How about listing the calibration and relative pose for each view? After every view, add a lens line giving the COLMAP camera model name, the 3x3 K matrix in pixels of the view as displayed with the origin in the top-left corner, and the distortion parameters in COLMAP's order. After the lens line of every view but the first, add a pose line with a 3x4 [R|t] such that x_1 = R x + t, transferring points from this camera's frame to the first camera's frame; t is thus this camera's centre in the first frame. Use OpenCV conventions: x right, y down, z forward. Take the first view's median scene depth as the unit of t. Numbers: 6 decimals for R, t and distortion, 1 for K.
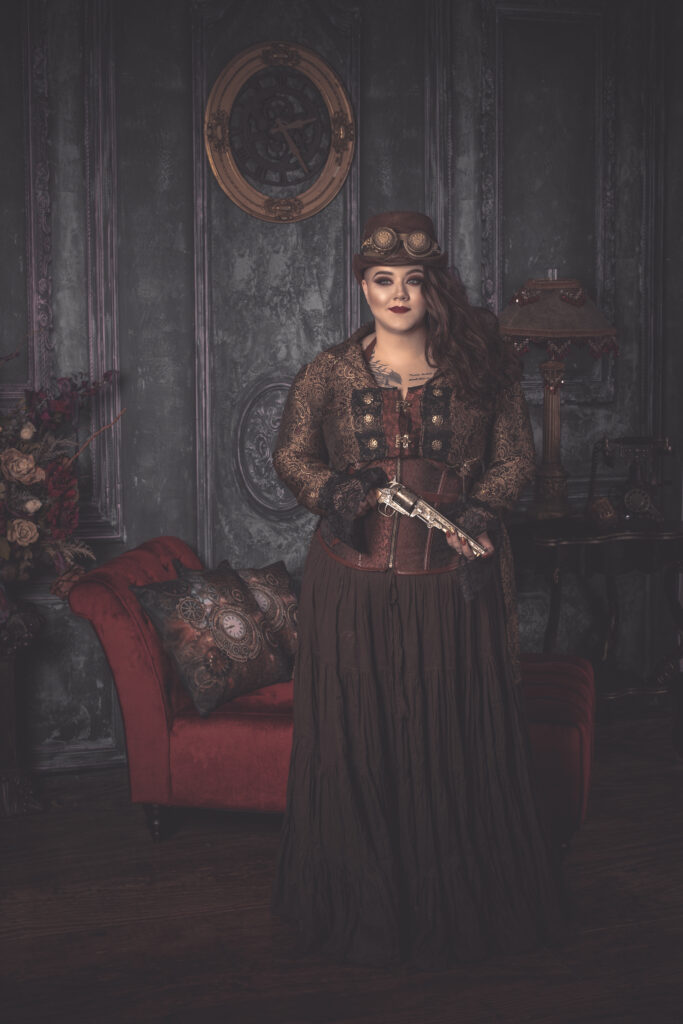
lens RADIAL K [[1500.0, 0, 341.5], [0, 1500.0, 512.0], [0, 0, 1]] dist [-0.111170, 0.133799]
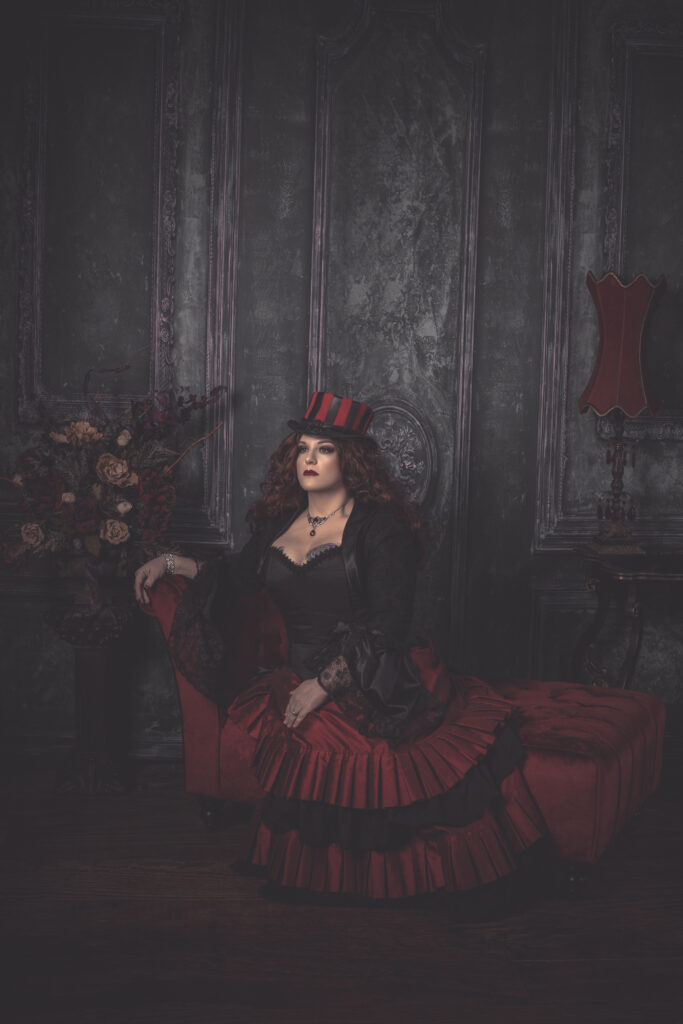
lens RADIAL K [[1500.0, 0, 341.5], [0, 1500.0, 512.0], [0, 0, 1]] dist [-0.111170, 0.133799]
pose [[0.973050, 0.060185, -0.222601, 0.166064], [-0.064275, 0.997870, -0.011170, 0.000847], [0.221454, 0.025177, 0.974846, -0.015043]]
